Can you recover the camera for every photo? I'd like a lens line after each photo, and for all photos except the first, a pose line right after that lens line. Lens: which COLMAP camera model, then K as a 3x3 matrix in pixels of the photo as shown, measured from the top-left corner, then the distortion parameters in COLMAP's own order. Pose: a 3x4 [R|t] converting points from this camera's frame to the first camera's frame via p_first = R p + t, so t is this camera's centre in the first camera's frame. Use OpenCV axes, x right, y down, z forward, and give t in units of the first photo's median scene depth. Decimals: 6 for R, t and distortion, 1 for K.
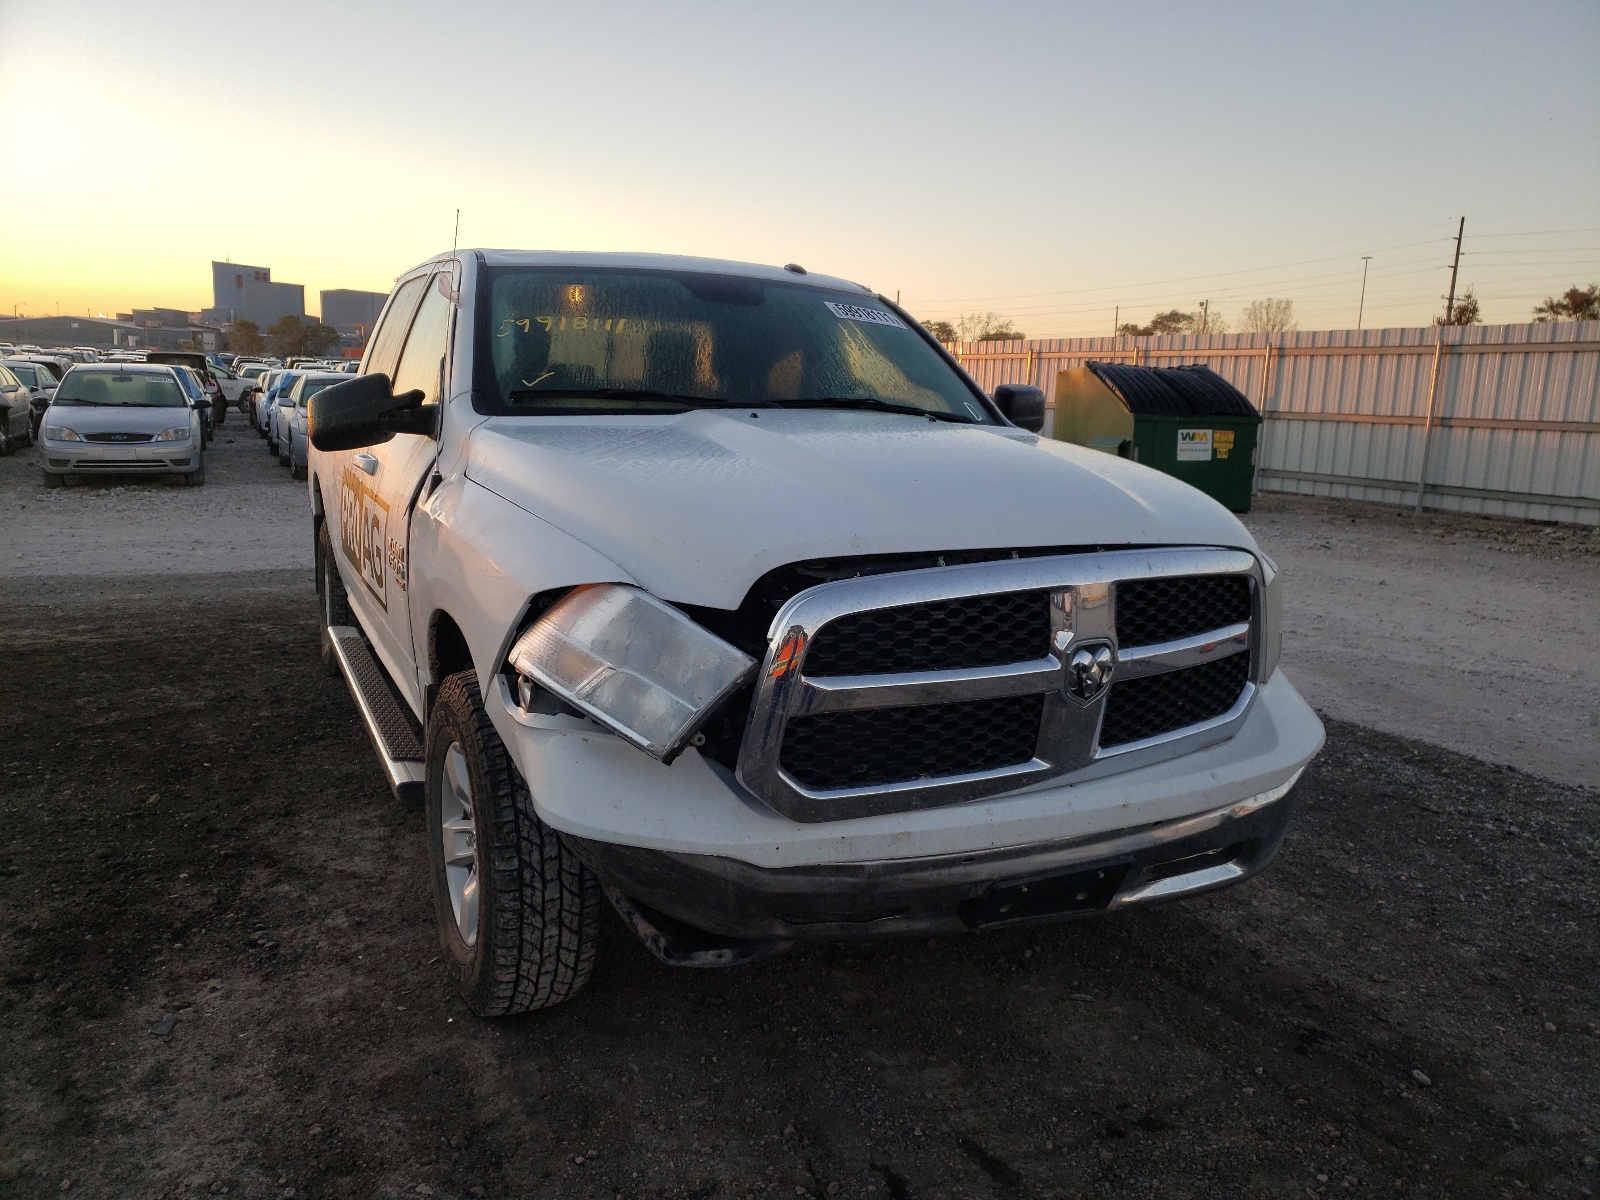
lens RADIAL K [[1224.1, 0, 803.0], [0, 1224.1, 592.9], [0, 0, 1]] dist [0.029850, -0.003998]
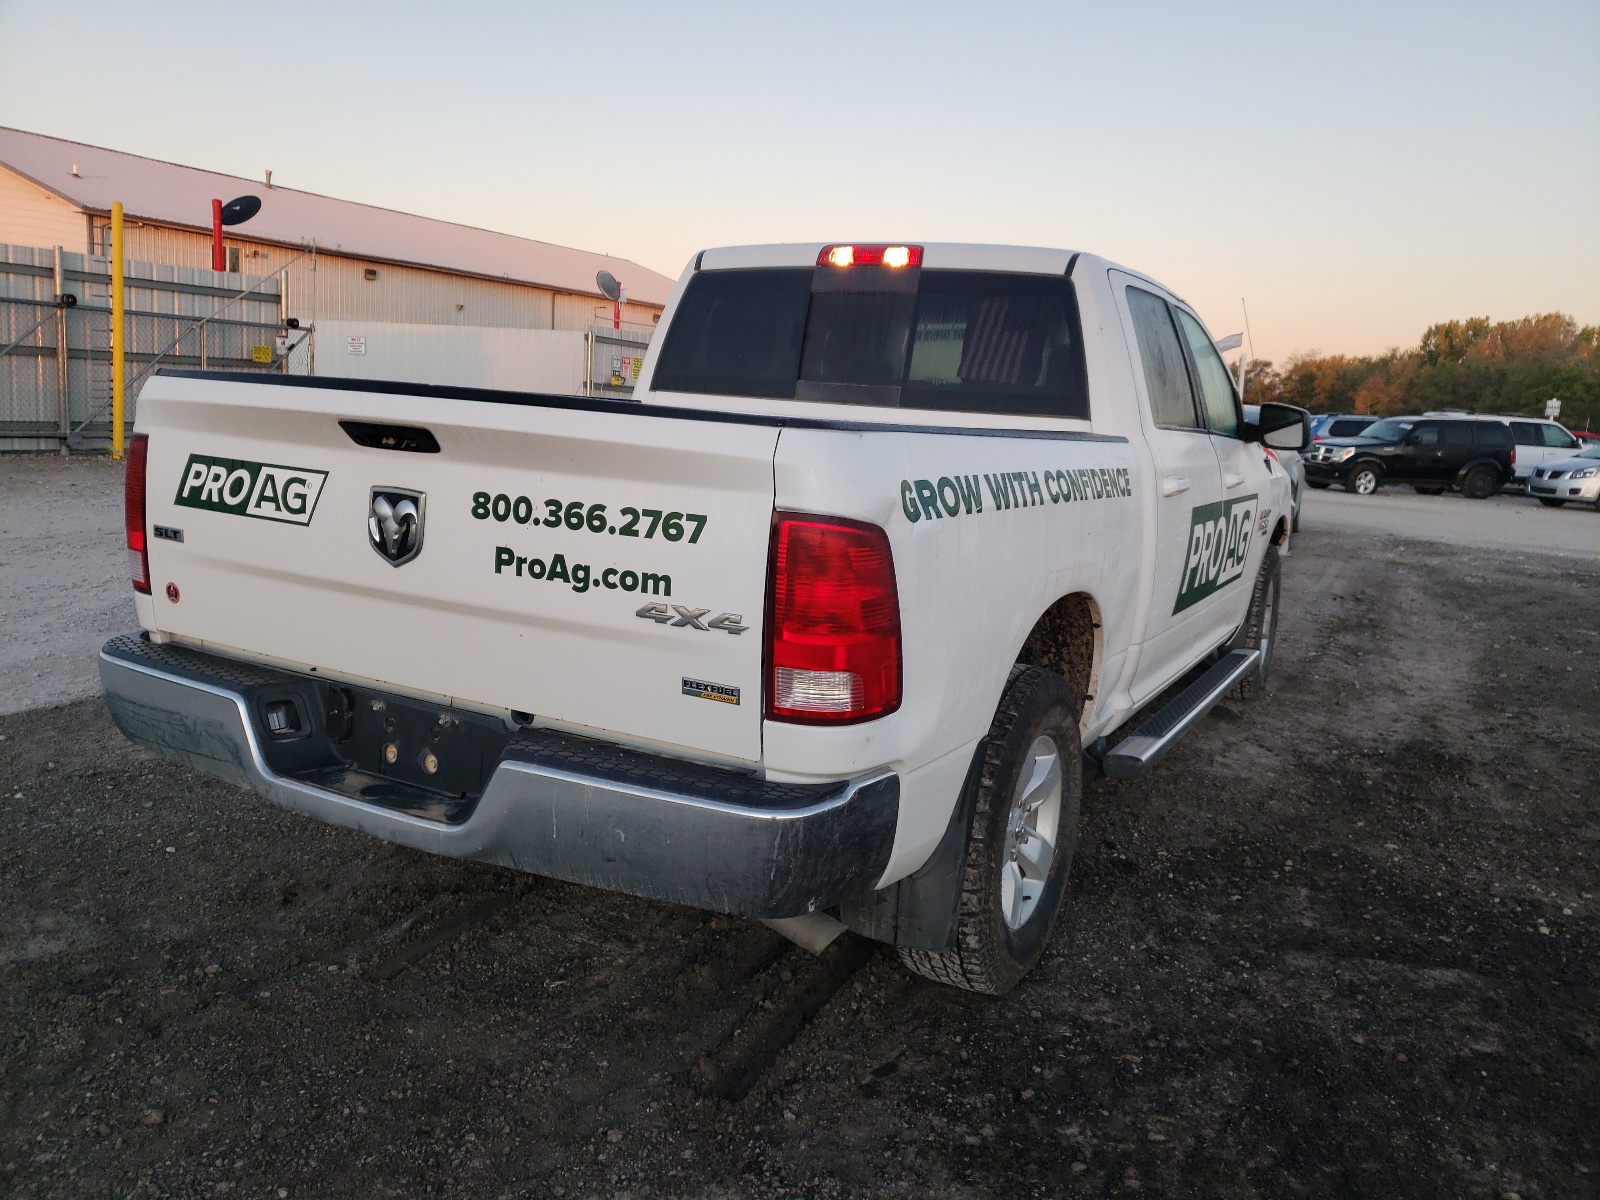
lens RADIAL K [[1232.6, 0, 800.0], [0, 1232.6, 600.0], [0, 0, 1]] dist [0.088469, -0.100795]
pose [[-0.584737, -0.201229, 0.785869, -1.584526], [0.058220, 0.955838, 0.288070, -0.546385], [-0.809131, 0.214199, -0.547198, 2.983117]]
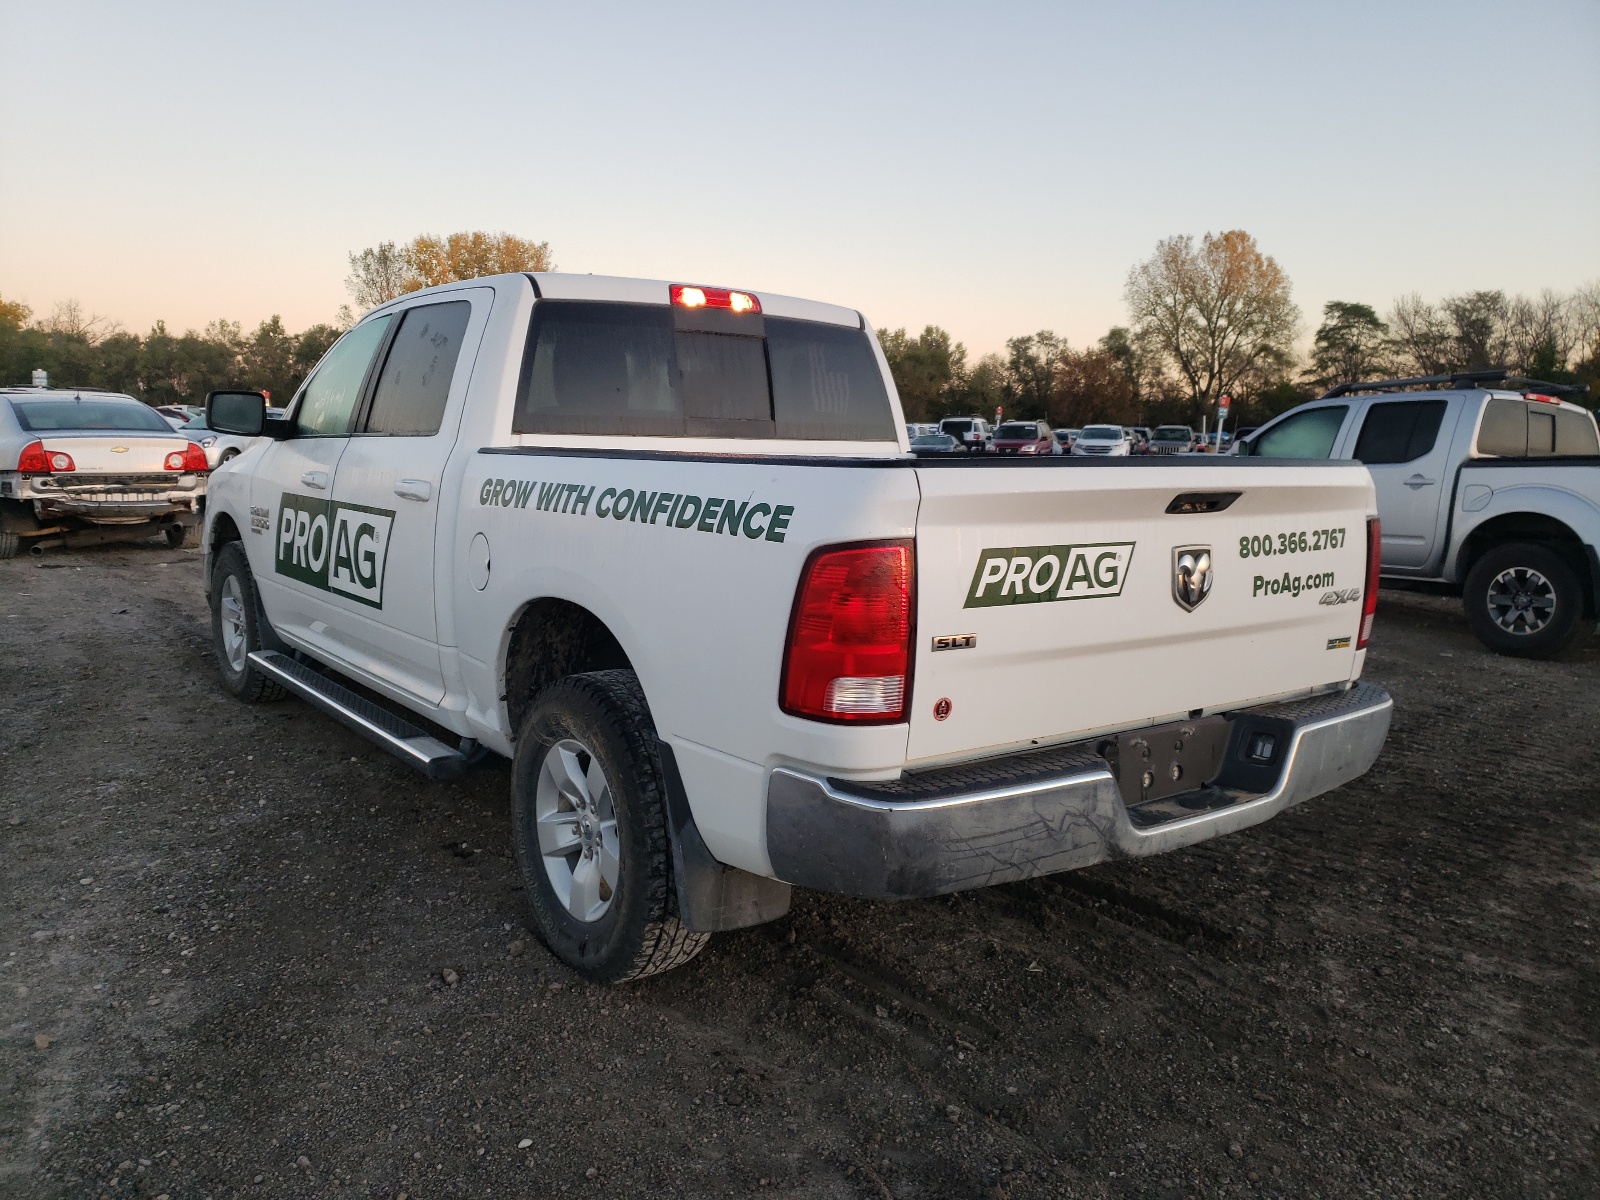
lens RADIAL K [[1232.6, 0, 800.0], [0, 1232.6, 600.0], [0, 0, 1]] dist [0.088469, -0.100795]
pose [[-0.978116, -0.028546, -0.206094, -0.201542], [-0.089839, 0.951389, 0.294597, -0.616185], [0.187666, 0.306665, -0.933133, 3.623193]]
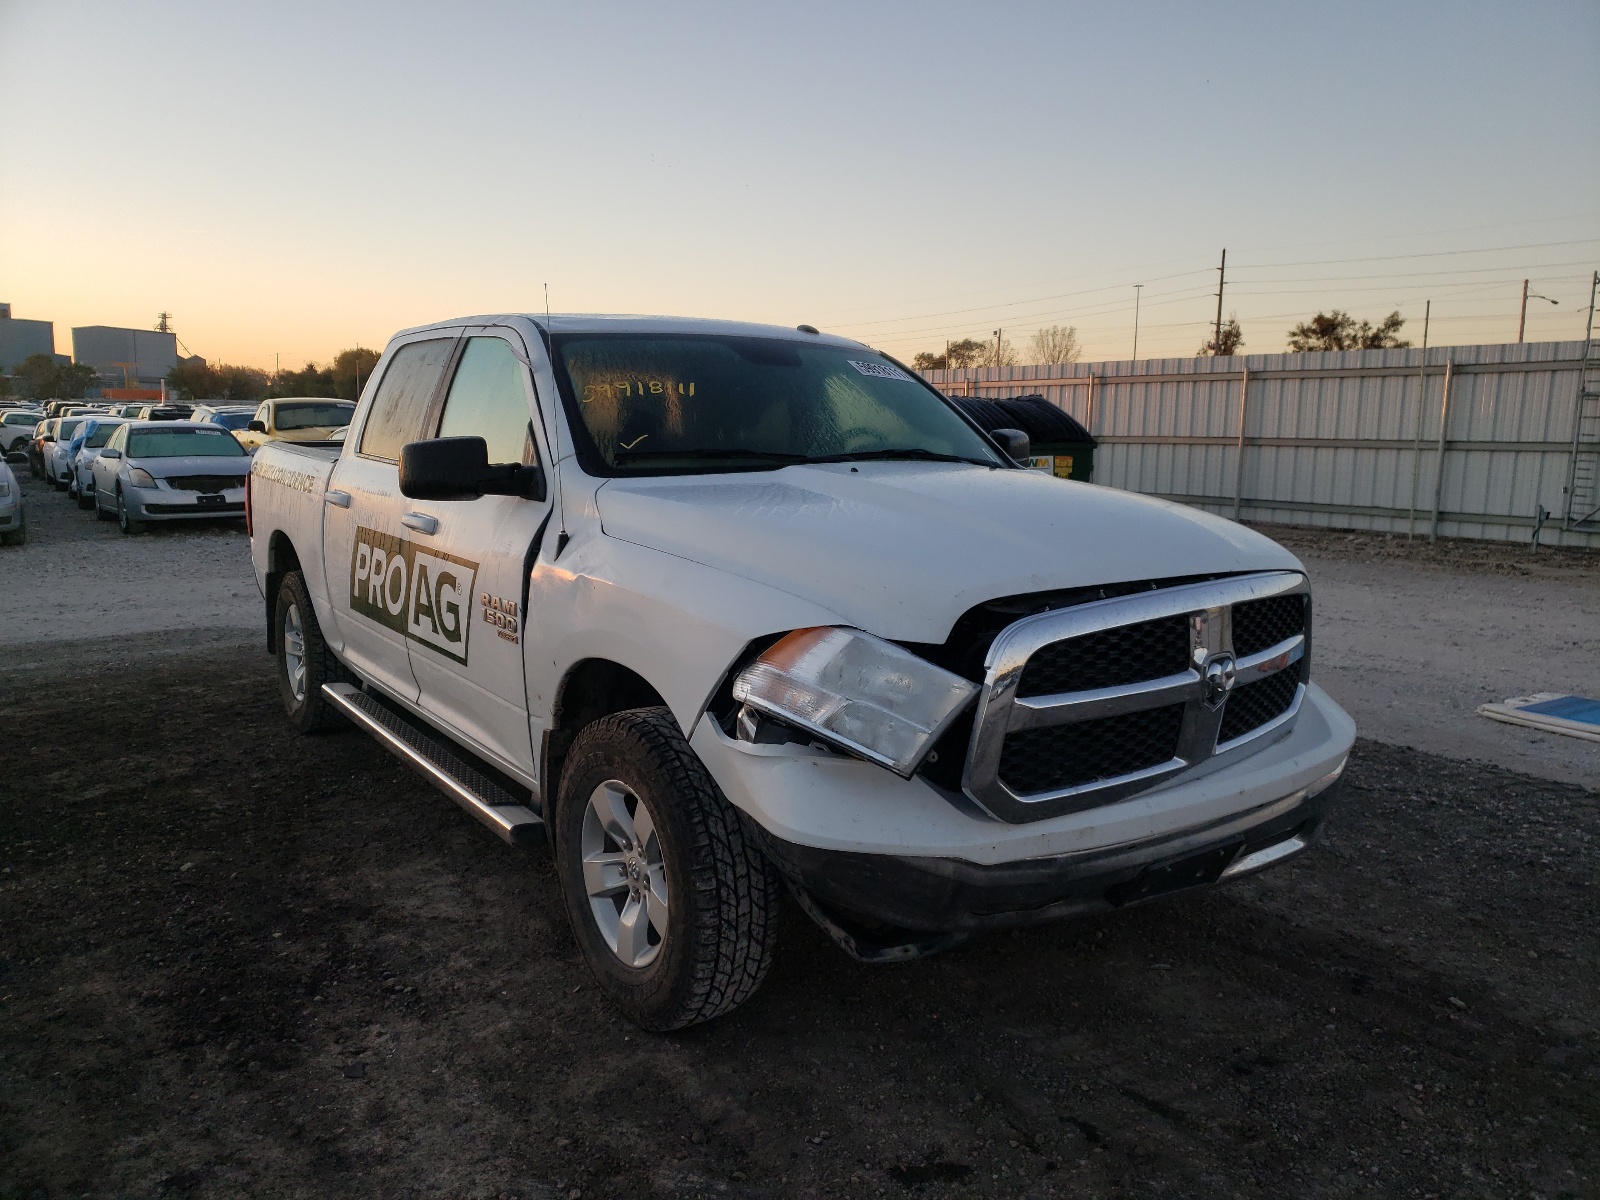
lens RADIAL K [[1224.8, 0, 800.0], [0, 1224.8, 600.0], [0, 0, 1]] dist [0.033792, -0.008037]
pose [[0.987307, -0.046762, 0.151783, -0.289765], [0.049491, 0.998673, -0.014249, -0.014645], [-0.150915, 0.021580, 0.988311, -0.102122]]
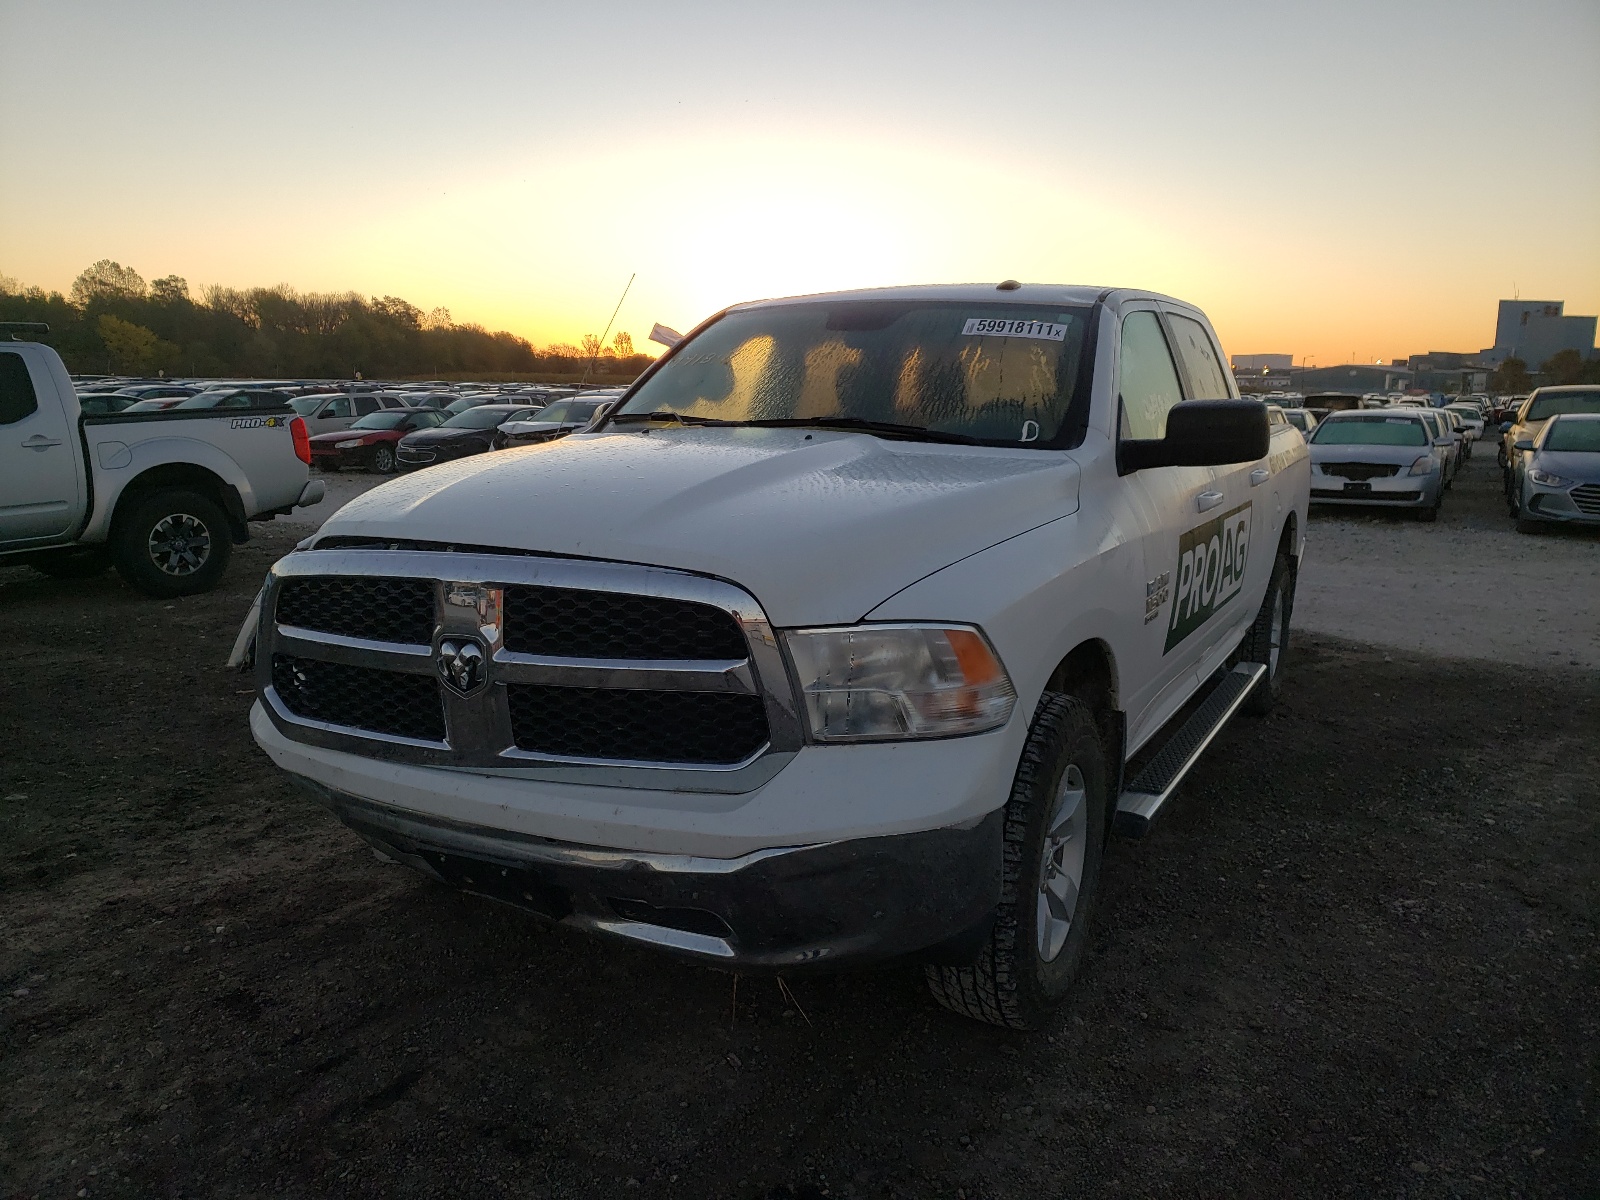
lens RADIAL K [[1220.0, 0, 802.6], [0, 1220.0, 565.1], [0, 0, 1]] dist [0.034058, -0.000374]
pose [[0.585567, 0.082242, -0.806441, 1.049741], [-0.126512, 0.991921, 0.009295, -0.057076], [0.800691, 0.096582, 0.591241, 0.505850]]
